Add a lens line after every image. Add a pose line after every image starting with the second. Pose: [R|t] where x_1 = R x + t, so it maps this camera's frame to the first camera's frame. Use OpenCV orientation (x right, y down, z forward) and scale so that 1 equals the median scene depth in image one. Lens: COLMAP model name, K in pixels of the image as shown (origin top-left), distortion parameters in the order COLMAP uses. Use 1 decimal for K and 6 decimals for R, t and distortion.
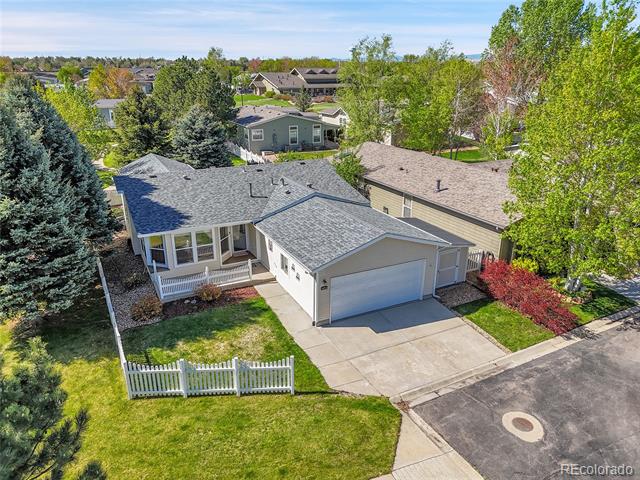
lens RADIAL K [[473.4, 0, 322.6], [0, 473.4, 240.2], [0, 0, 1]] dist [0.065535, -0.006886]
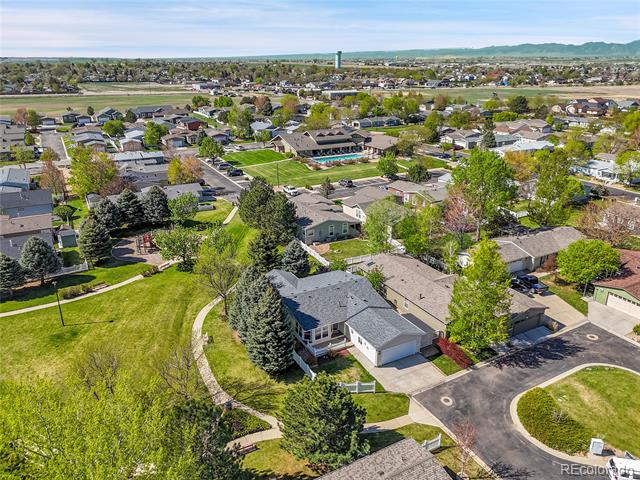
lens RADIAL K [[473.4, 0, 322.6], [0, 473.4, 240.2], [0, 0, 1]] dist [0.065535, -0.006886]
pose [[0.999506, -0.010231, 0.029729, -0.361418], [0.009993, 0.999917, 0.008137, -0.524852], [-0.029810, -0.007836, 0.999525, -1.567122]]
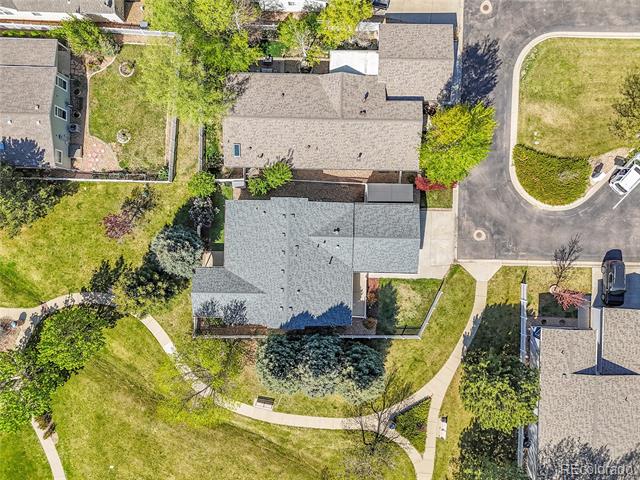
lens RADIAL K [[473.4, 0, 322.6], [0, 473.4, 240.2], [0, 0, 1]] dist [0.065535, -0.006886]
pose [[0.474591, -0.880153, -0.009746, -0.074795], [0.318580, 0.161440, 0.934047, -2.208243], [-0.820531, -0.446395, 0.357016, 0.497605]]
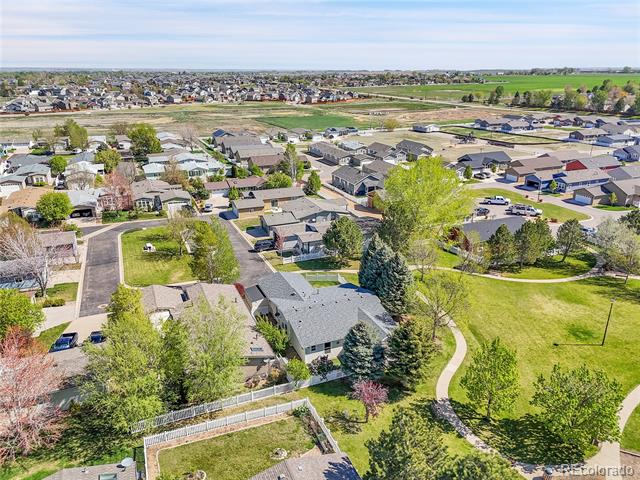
lens RADIAL K [[473.4, 0, 322.6], [0, 473.4, 240.2], [0, 0, 1]] dist [0.065535, -0.006886]
pose [[-0.997515, -0.016751, 0.068432, -0.422166], [0.031012, 0.767759, 0.639988, -2.326280], [-0.063259, 0.640520, -0.765332, 3.377882]]
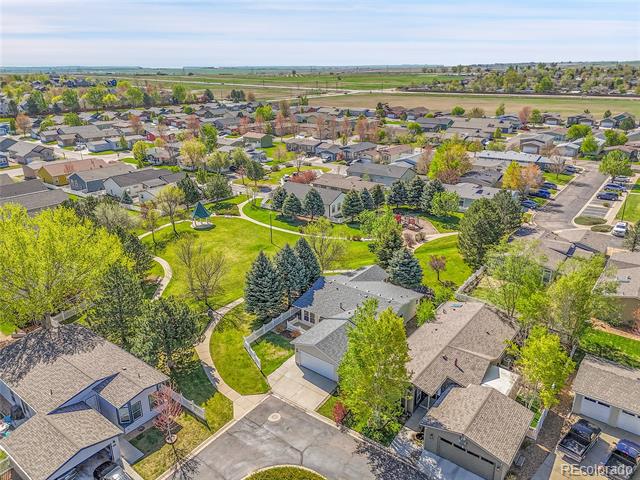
lens RADIAL K [[473.4, 0, 322.6], [0, 473.4, 240.2], [0, 0, 1]] dist [0.065535, -0.006886]
pose [[0.433597, 0.310747, -0.845831, 2.008476], [-0.307242, 0.933394, 0.185415, -0.967789], [0.847110, 0.179479, 0.500191, -0.348135]]
